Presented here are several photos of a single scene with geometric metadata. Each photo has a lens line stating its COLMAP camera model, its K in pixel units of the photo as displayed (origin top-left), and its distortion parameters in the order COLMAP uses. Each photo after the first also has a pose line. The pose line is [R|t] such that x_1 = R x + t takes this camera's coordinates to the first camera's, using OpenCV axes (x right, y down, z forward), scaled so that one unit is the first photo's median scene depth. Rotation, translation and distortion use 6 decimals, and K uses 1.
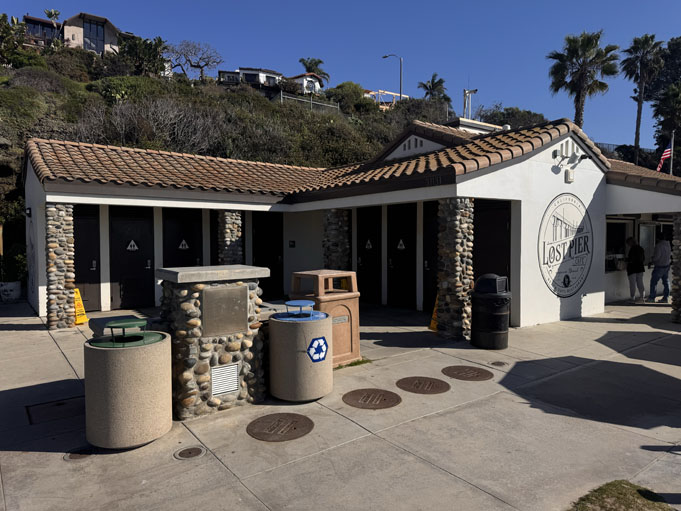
lens RADIAL K [[469.7, 0, 340.5], [0, 469.7, 255.5], [0, 0, 1]] dist [0.002149, -0.094223]
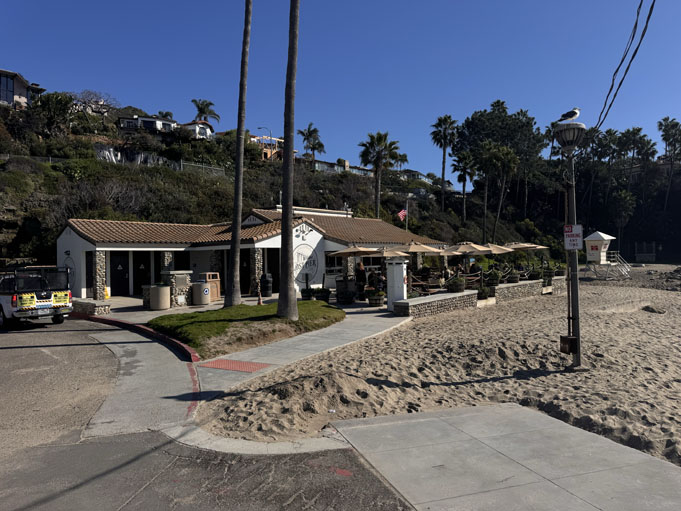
lens RADIAL K [[495.7, 0, 340.5], [0, 495.7, 255.5], [0, 0, 1]] dist [0.037478, -0.035784]
pose [[0.979149, -0.013538, 0.202694, 0.096898], [0.023572, 0.998609, -0.047170, 0.058169], [-0.201773, 0.050965, 0.978105, -1.505047]]
